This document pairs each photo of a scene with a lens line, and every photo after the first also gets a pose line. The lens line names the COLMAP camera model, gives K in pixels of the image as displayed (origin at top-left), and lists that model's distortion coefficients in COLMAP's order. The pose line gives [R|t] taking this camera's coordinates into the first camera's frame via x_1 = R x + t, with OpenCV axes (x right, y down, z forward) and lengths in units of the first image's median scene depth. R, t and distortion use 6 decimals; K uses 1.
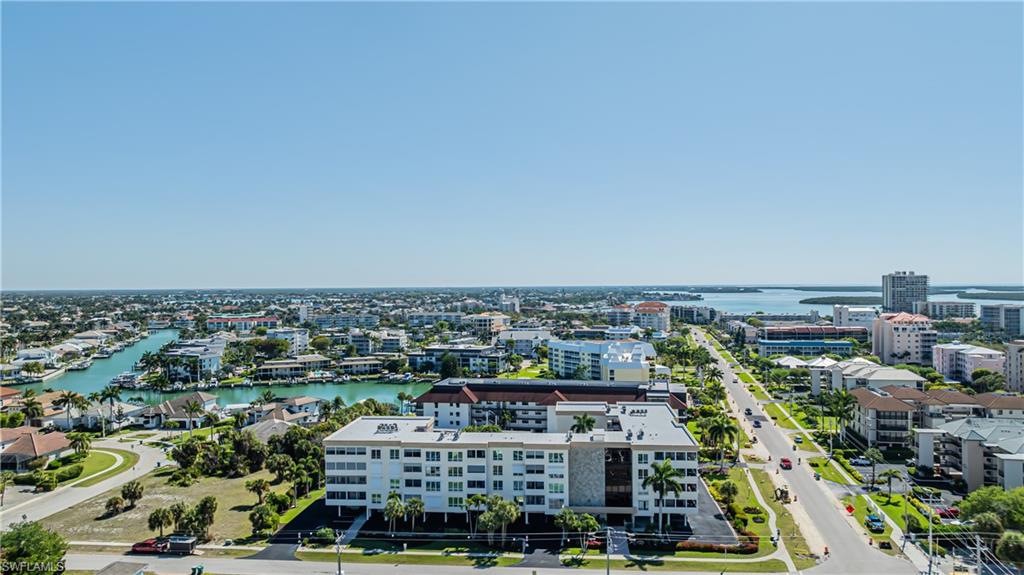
lens RADIAL K [[733.7, 0, 516.6], [0, 733.7, 294.4], [0, 0, 1]] dist [-0.011819, -0.009796]
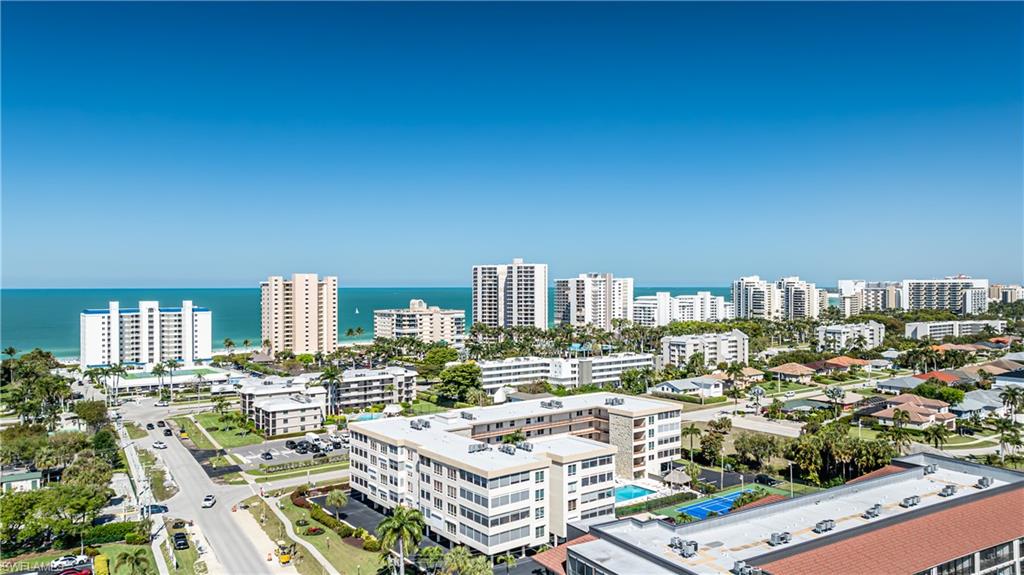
lens RADIAL K [[733.7, 0, 522.6], [0, 733.7, 285.4], [0, 0, 1]] dist [-0.011819, -0.009796]
pose [[-0.731189, 0.008075, -0.682127, 0.768536], [-0.002817, 0.999886, 0.014856, -0.017806], [0.682169, 0.012784, -0.731083, 1.885860]]
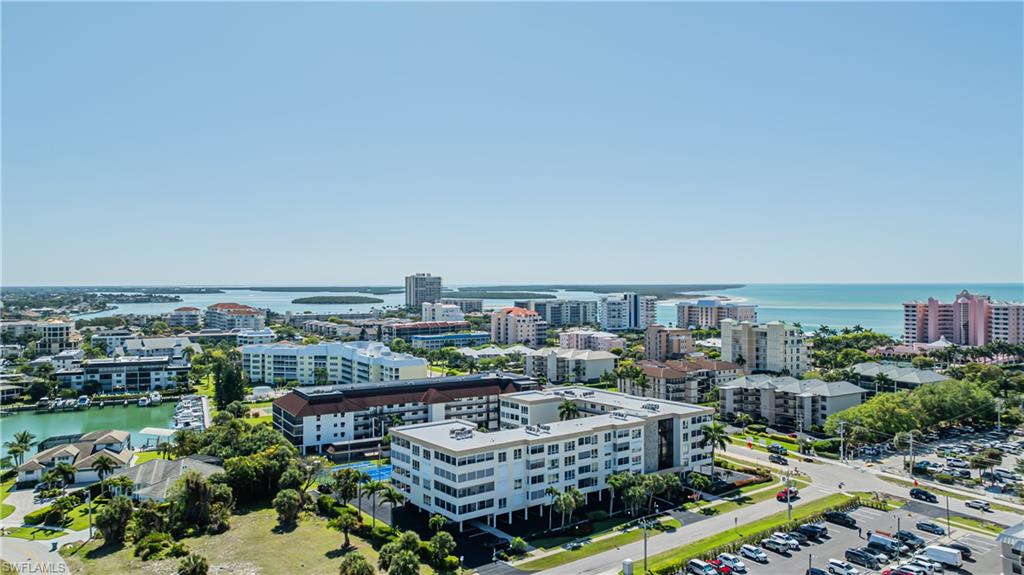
lens RADIAL K [[733.7, 0, 523.2], [0, 733.7, 283.9], [0, 0, 1]] dist [-0.011819, -0.009796]
pose [[0.737618, 0.001931, 0.675215, -0.823234], [0.008390, 0.999893, -0.012025, 0.001124], [-0.675166, 0.014535, 0.737523, 0.262953]]
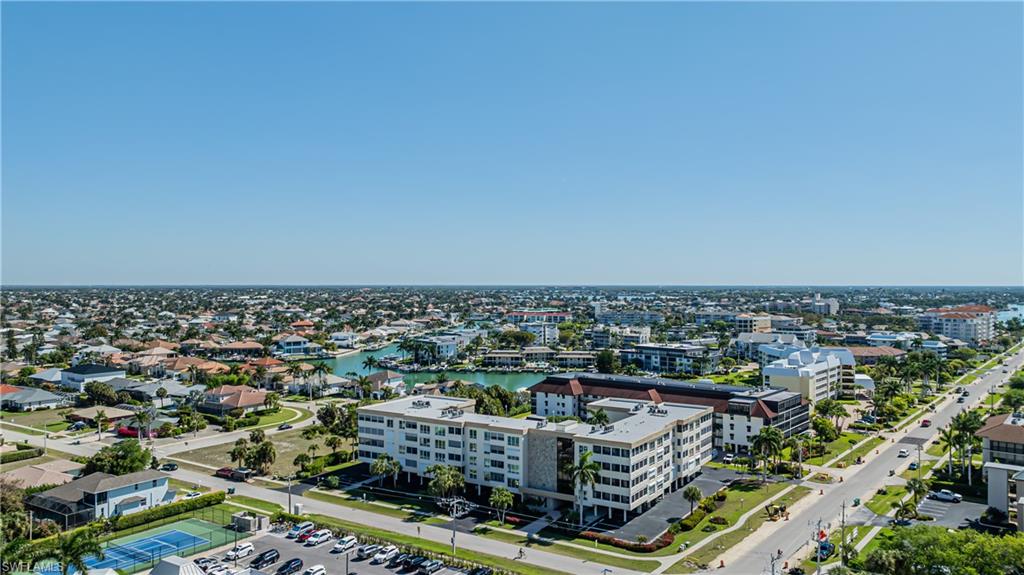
lens RADIAL K [[733.7, 0, 517.7], [0, 733.7, 295.5], [0, 0, 1]] dist [-0.011819, -0.009796]
pose [[0.887409, 0.014104, -0.460767, 0.546831], [-0.013023, 0.999900, 0.005525, -0.002425], [0.460799, 0.001097, 0.887504, 0.023404]]
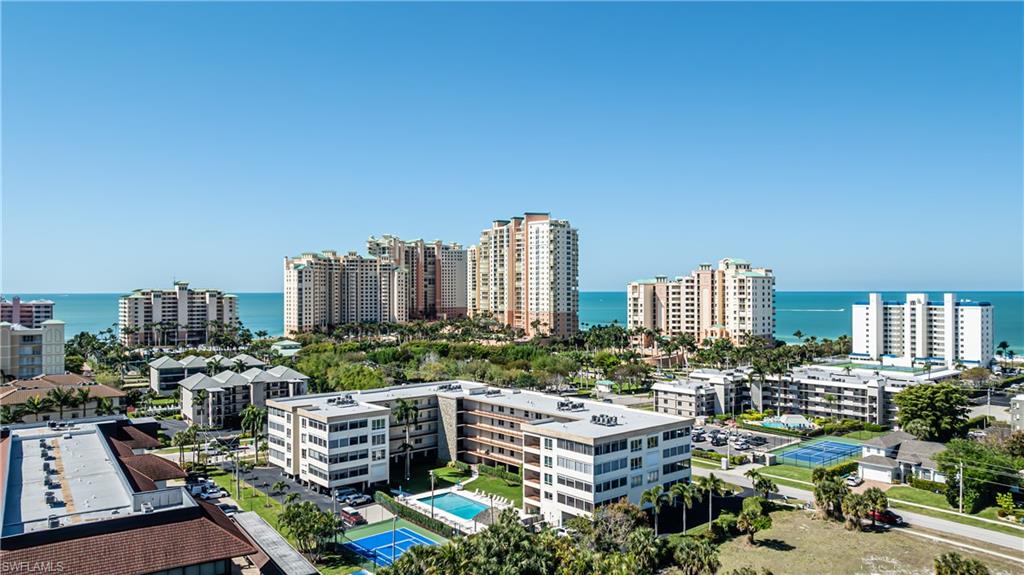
lens RADIAL K [[733.7, 0, 513.8], [0, 733.7, 289.6], [0, 0, 1]] dist [-0.011819, -0.009796]
pose [[-0.711554, 0.008330, 0.702582, -0.742773], [0.016536, 0.999851, 0.004892, 0.031570], [-0.702437, 0.015099, -0.711586, 1.799288]]
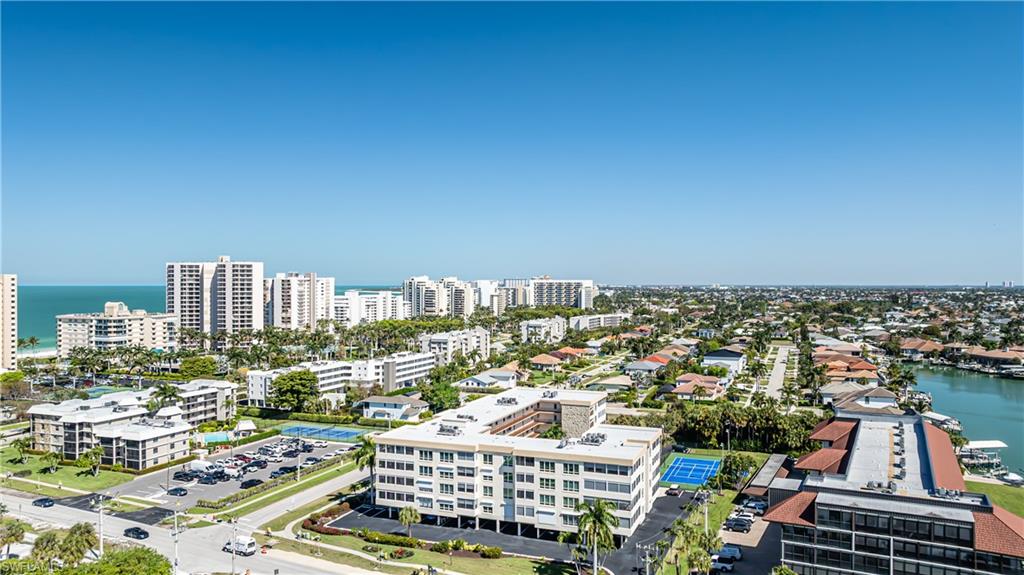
lens RADIAL K [[733.7, 0, 513.7], [0, 733.7, 282.3], [0, 0, 1]] dist [-0.011819, -0.009796]
pose [[-0.279277, 0.005334, -0.960196, 1.118171], [-0.011030, 0.999901, 0.008763, -0.019603], [0.960147, 0.013039, -0.279190, 1.397392]]
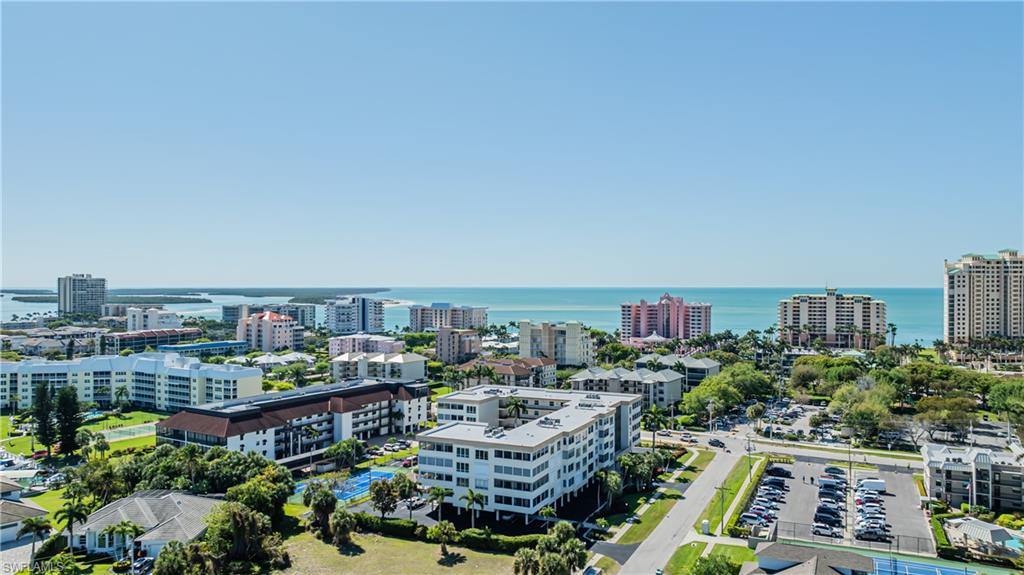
lens RADIAL K [[733.7, 0, 521.9], [0, 733.7, 267.5], [0, 0, 1]] dist [-0.011819, -0.009796]
pose [[0.339961, 0.028810, 0.939998, -1.184578], [0.010380, 0.999355, -0.034383, -0.003983], [-0.940382, 0.021446, 0.339443, 0.681005]]
